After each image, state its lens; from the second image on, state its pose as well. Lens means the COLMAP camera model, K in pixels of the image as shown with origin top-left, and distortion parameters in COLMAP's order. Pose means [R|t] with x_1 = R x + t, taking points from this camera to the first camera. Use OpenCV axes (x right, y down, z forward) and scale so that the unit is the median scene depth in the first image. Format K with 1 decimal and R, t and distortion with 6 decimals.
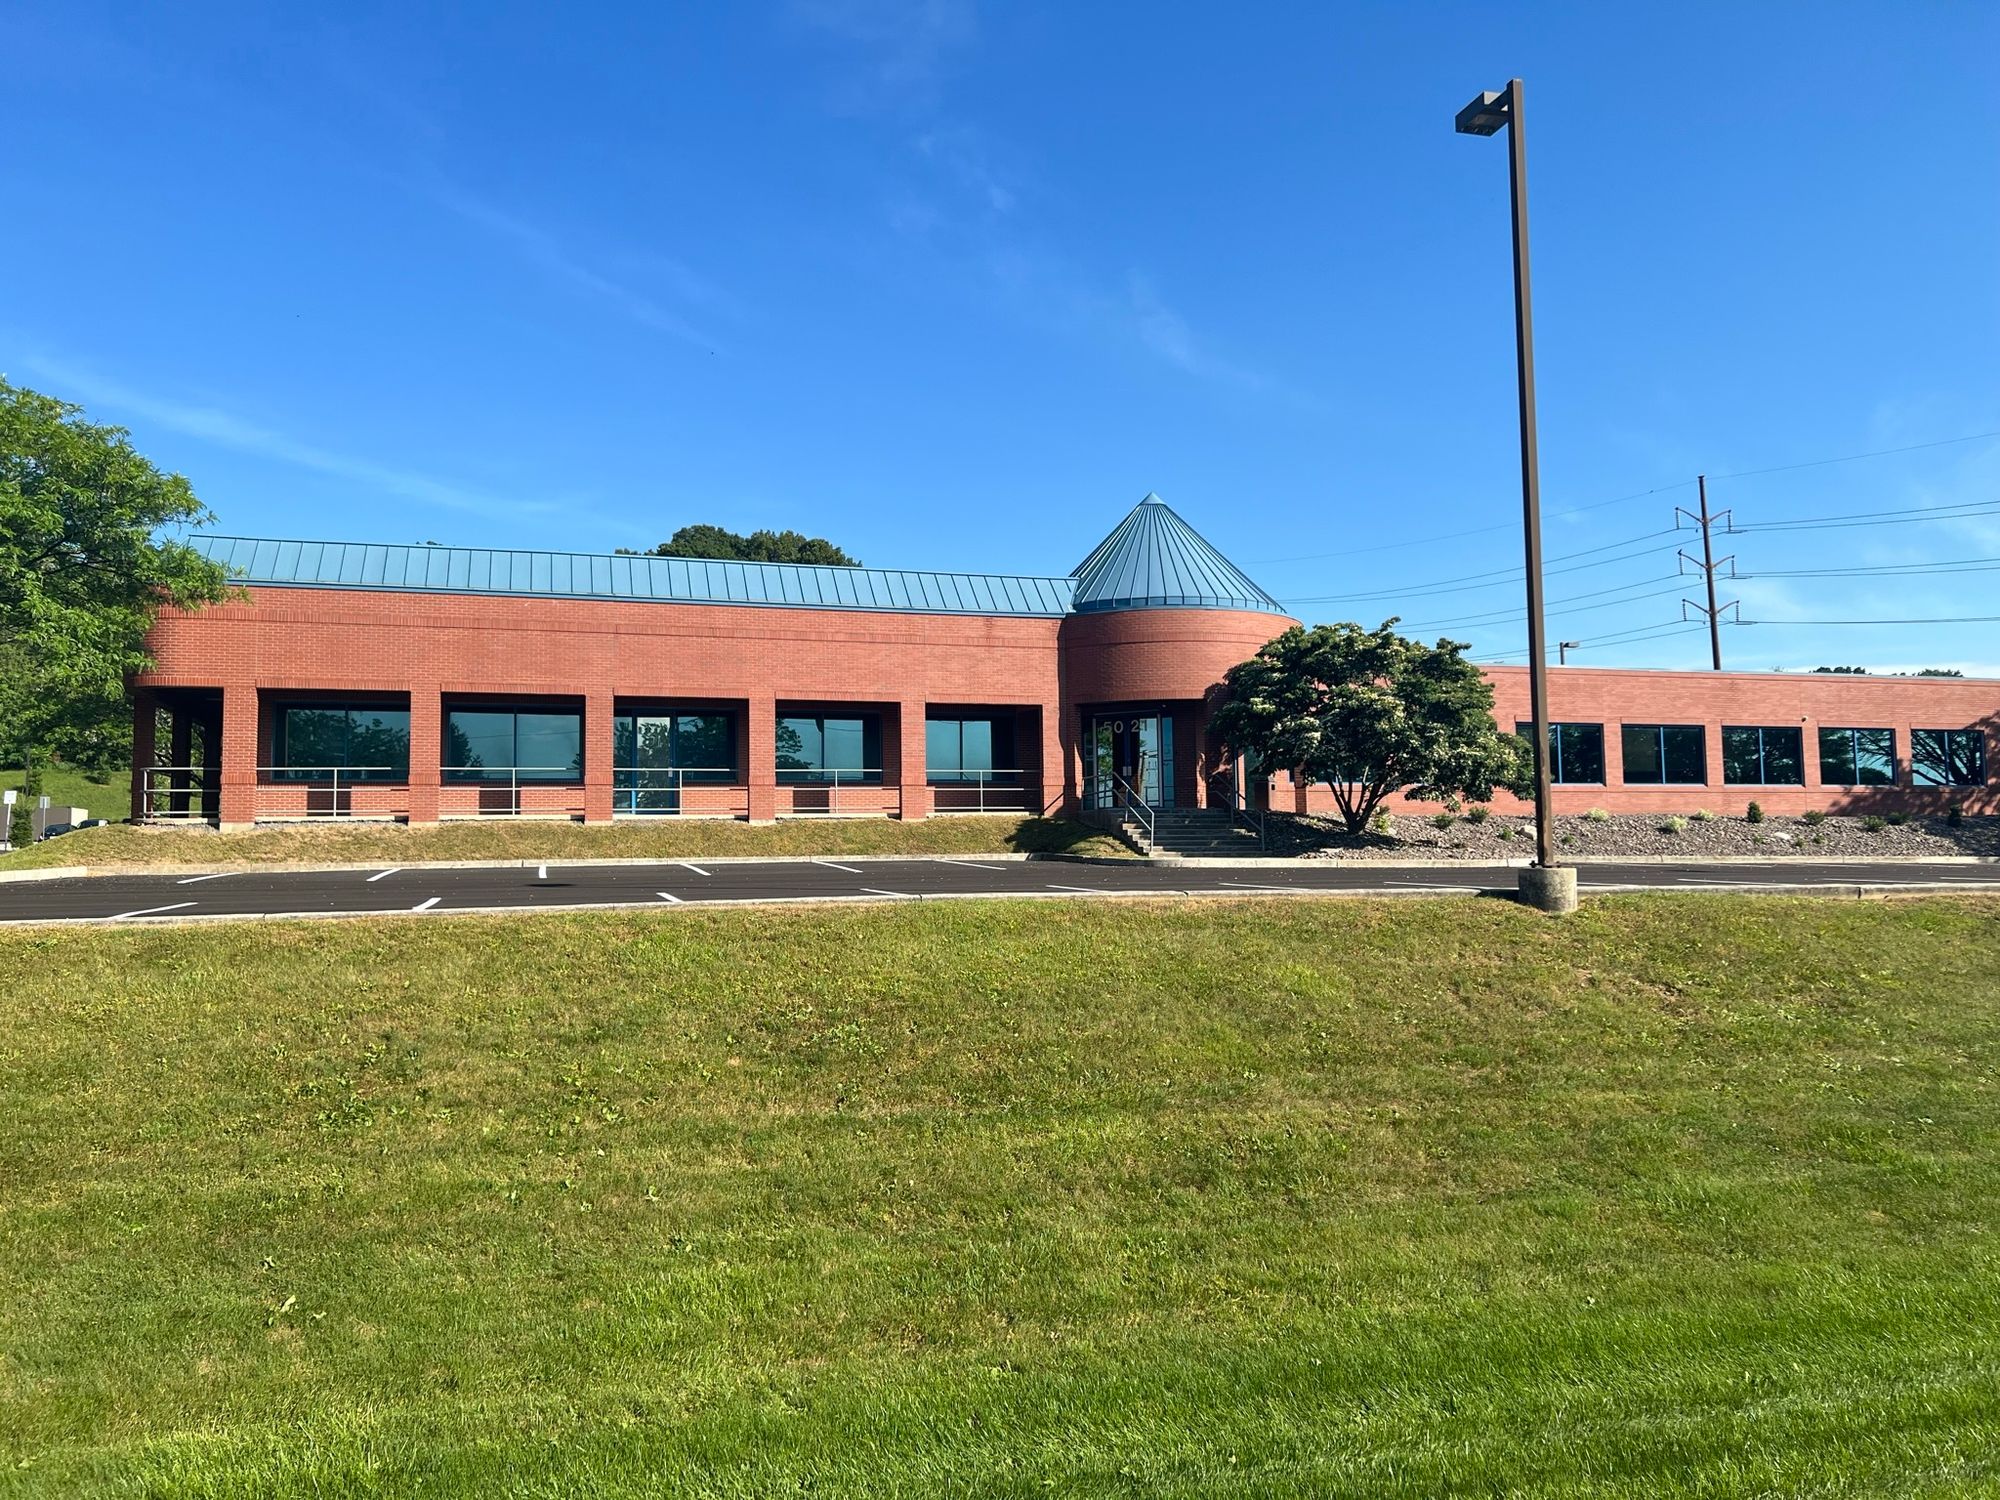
lens RADIAL K [[1500.8, 0, 1000.0], [0, 1500.8, 750.0], [0, 0, 1]] dist [0.056389, -0.004191]
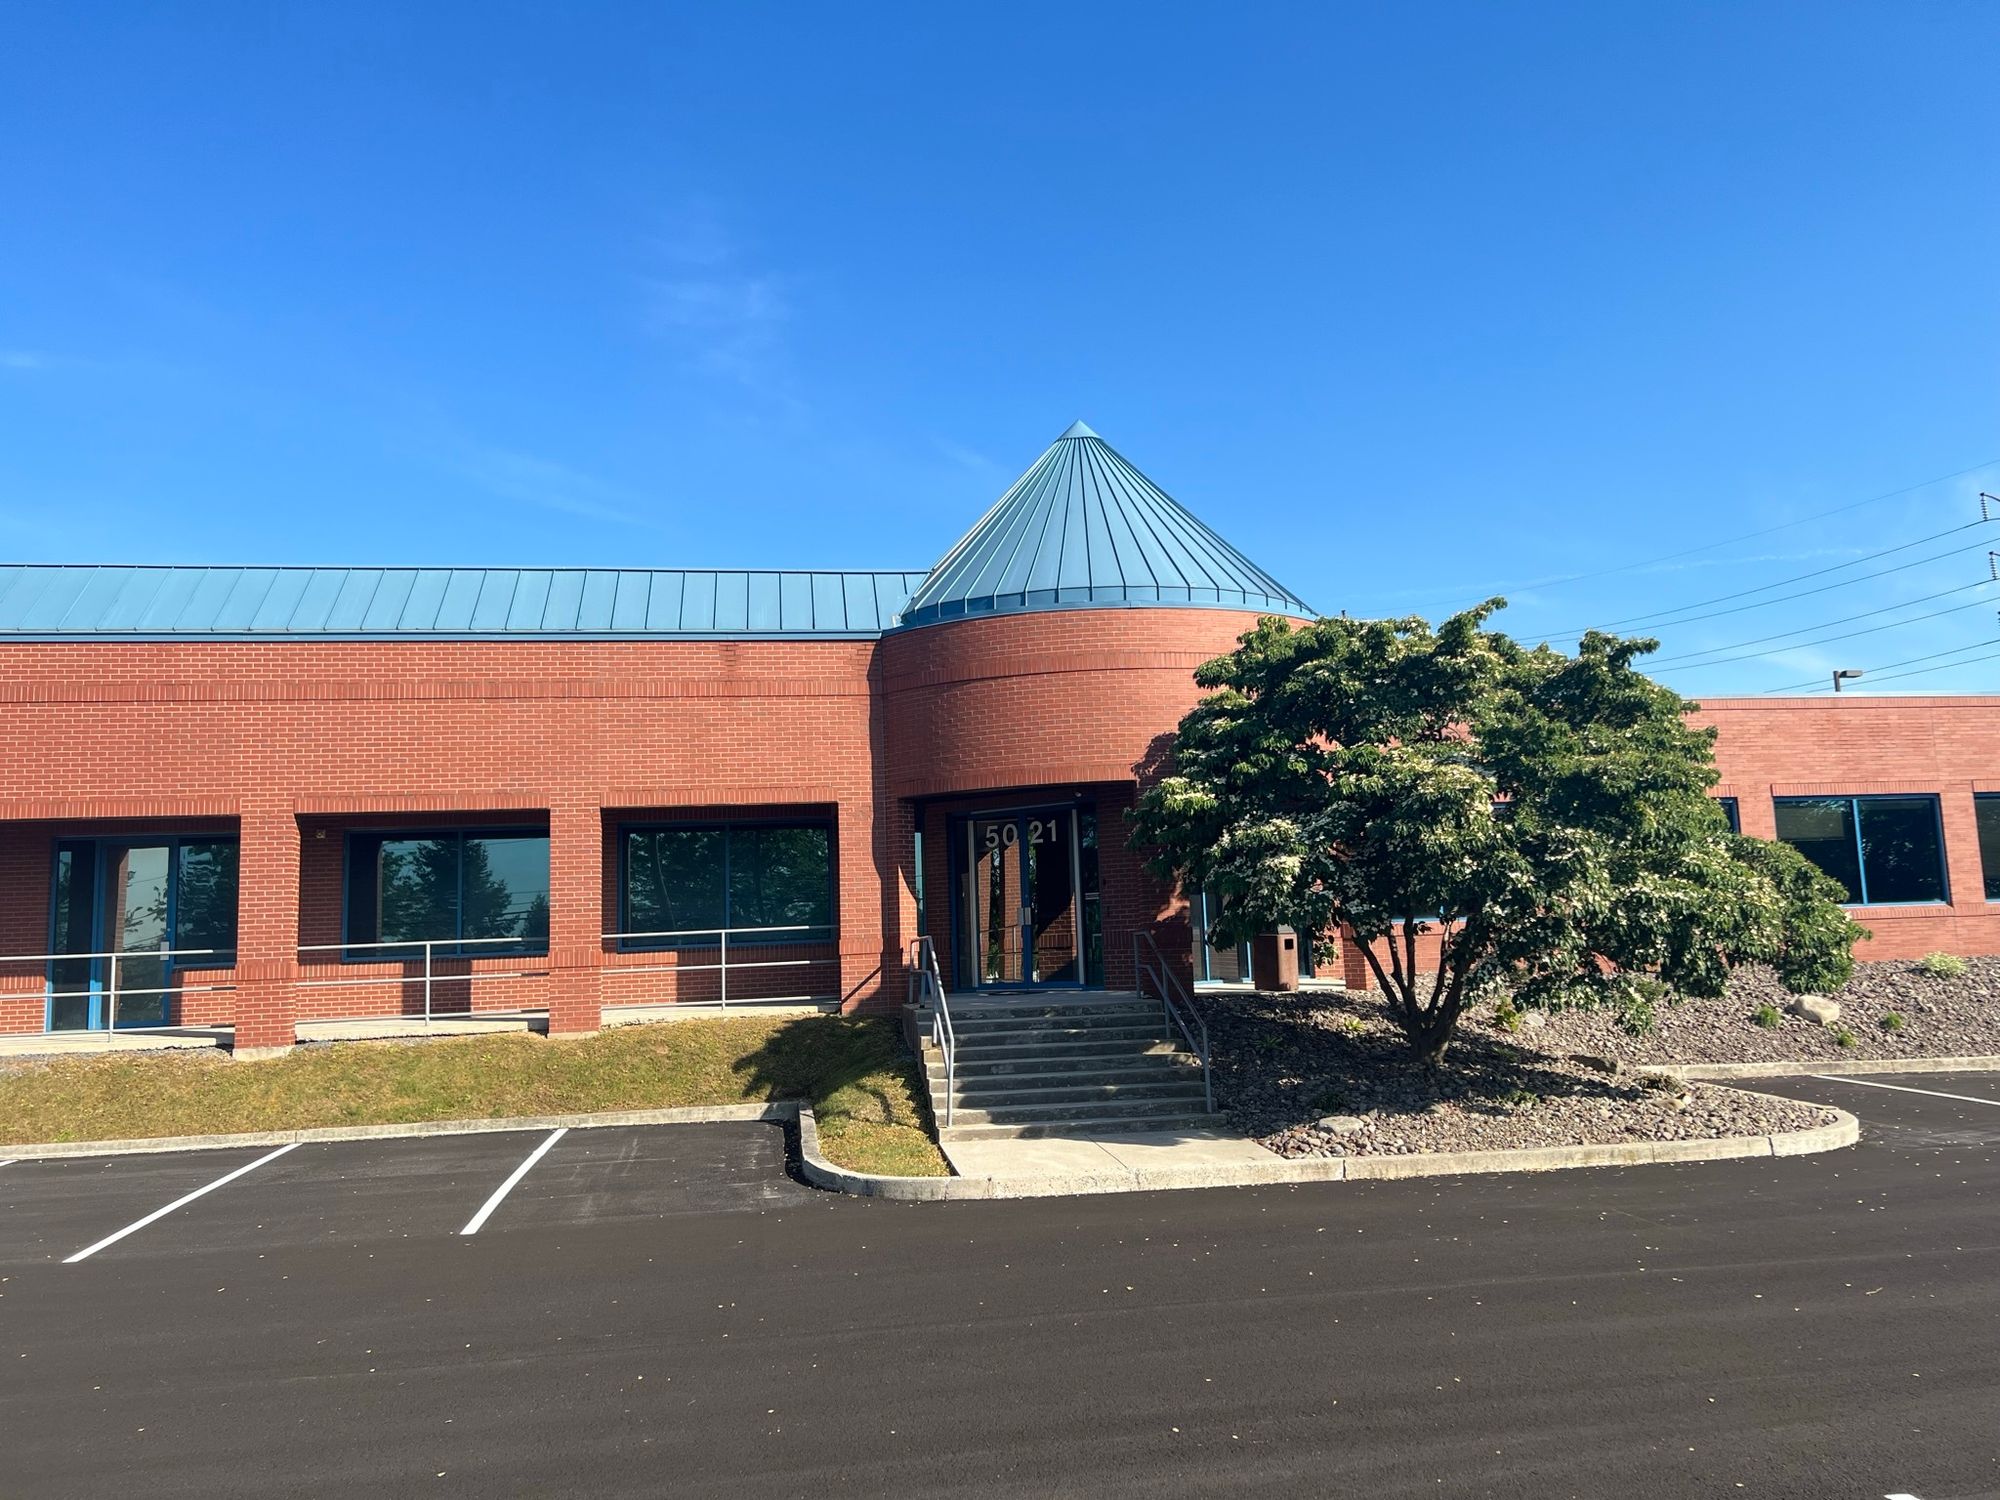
lens RADIAL K [[1509.5, 0, 1017.4], [0, 1509.5, 759.5], [0, 0, 1]] dist [0.021156, -0.000201]
pose [[0.990378, -0.038710, -0.132864, 0.180535], [0.033018, 0.998451, -0.044778, -0.021059], [0.134392, 0.039960, 0.990122, 0.526380]]
